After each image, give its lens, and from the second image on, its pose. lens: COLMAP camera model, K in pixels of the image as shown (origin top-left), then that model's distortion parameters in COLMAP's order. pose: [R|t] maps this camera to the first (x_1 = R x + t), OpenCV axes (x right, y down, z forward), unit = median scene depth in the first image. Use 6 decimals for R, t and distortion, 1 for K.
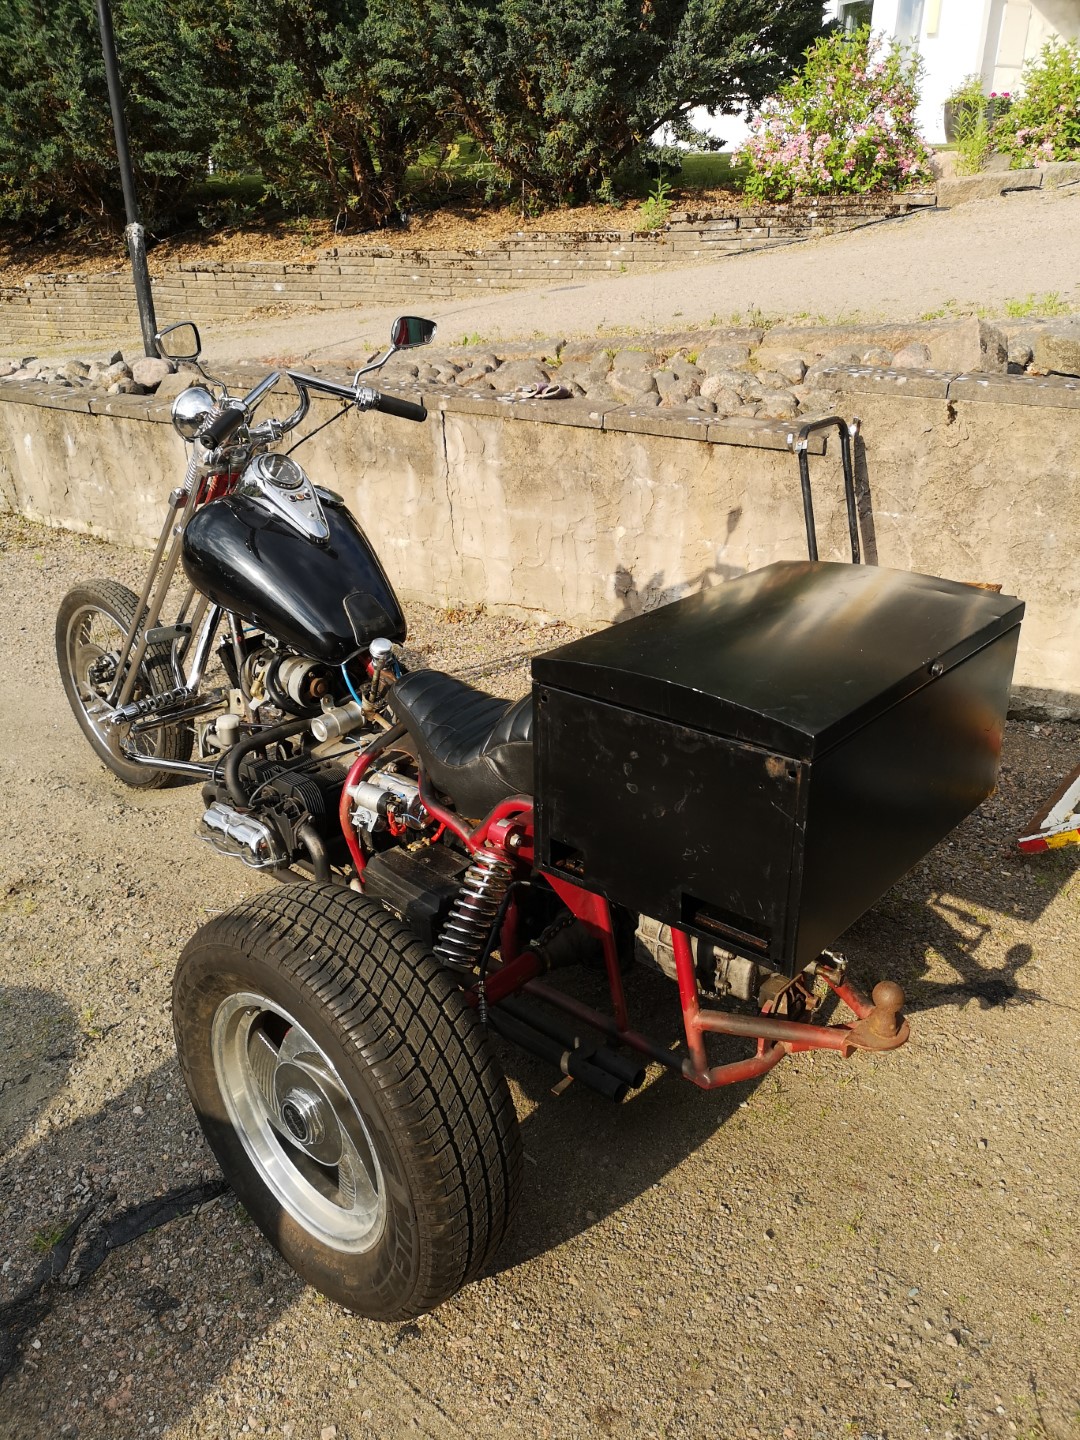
lens RADIAL K [[1119.7, 0, 540.0], [0, 1119.7, 720.0], [0, 0, 1]] dist [0.027259, -0.007412]
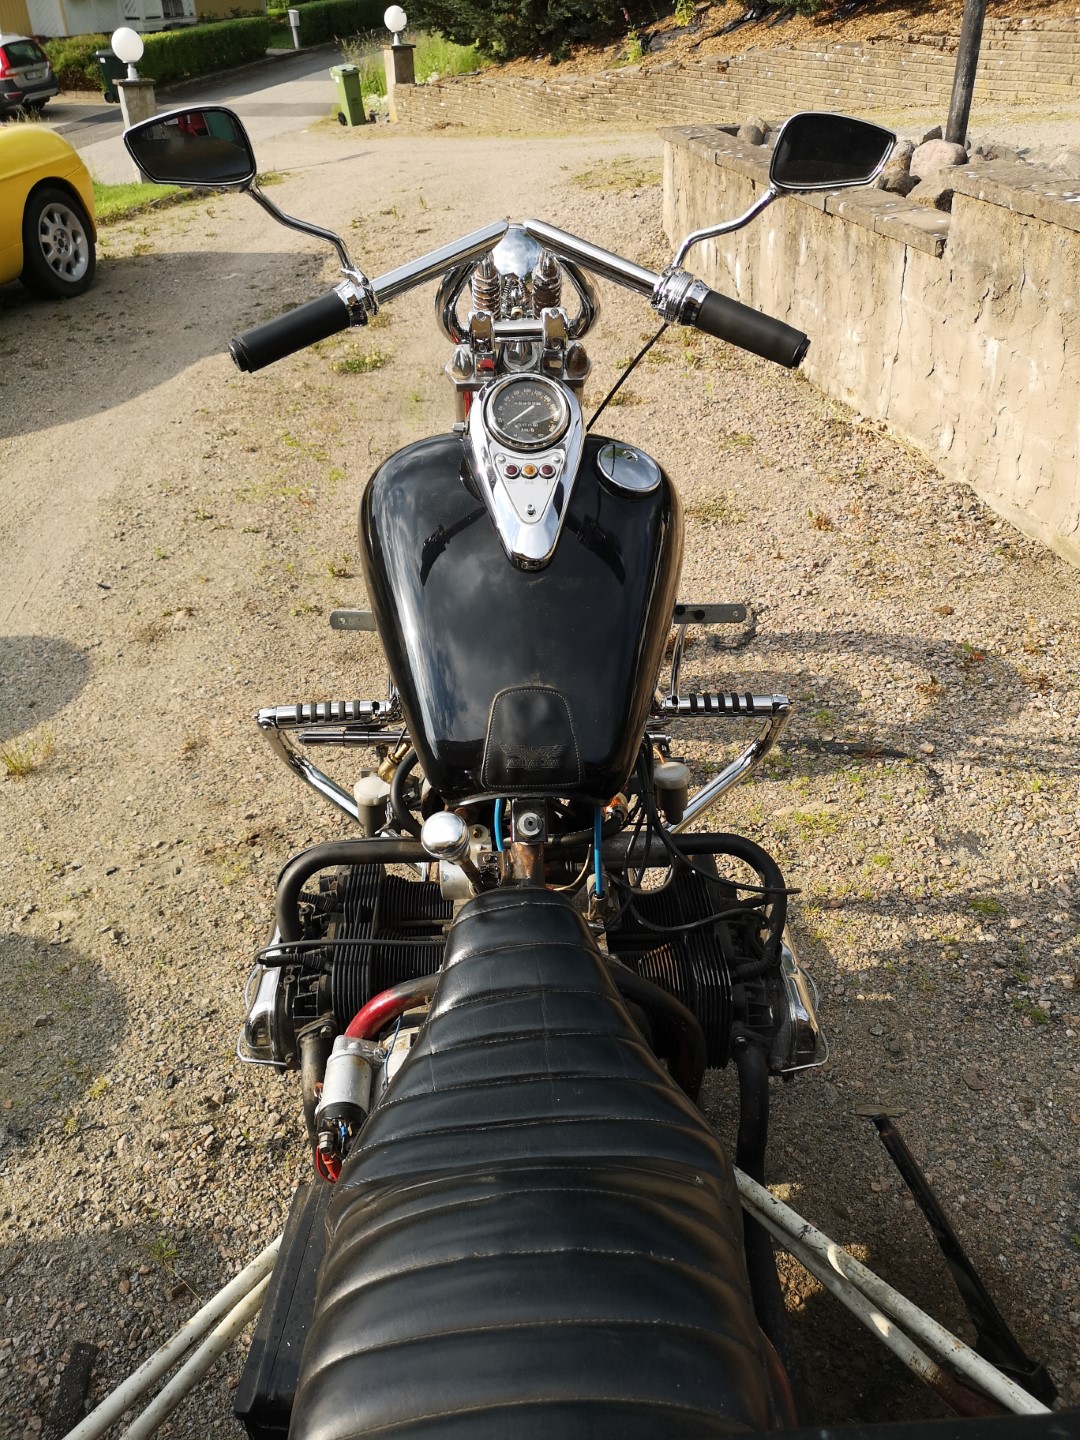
lens RADIAL K [[1119.7, 0, 540.0], [0, 1119.7, 720.0], [0, 0, 1]] dist [0.027259, -0.007412]
pose [[0.703033, 0.382272, -0.599677, 0.065849], [-0.271065, 0.923626, 0.270994, -0.105625], [0.657471, -0.027966, 0.752960, 0.272108]]
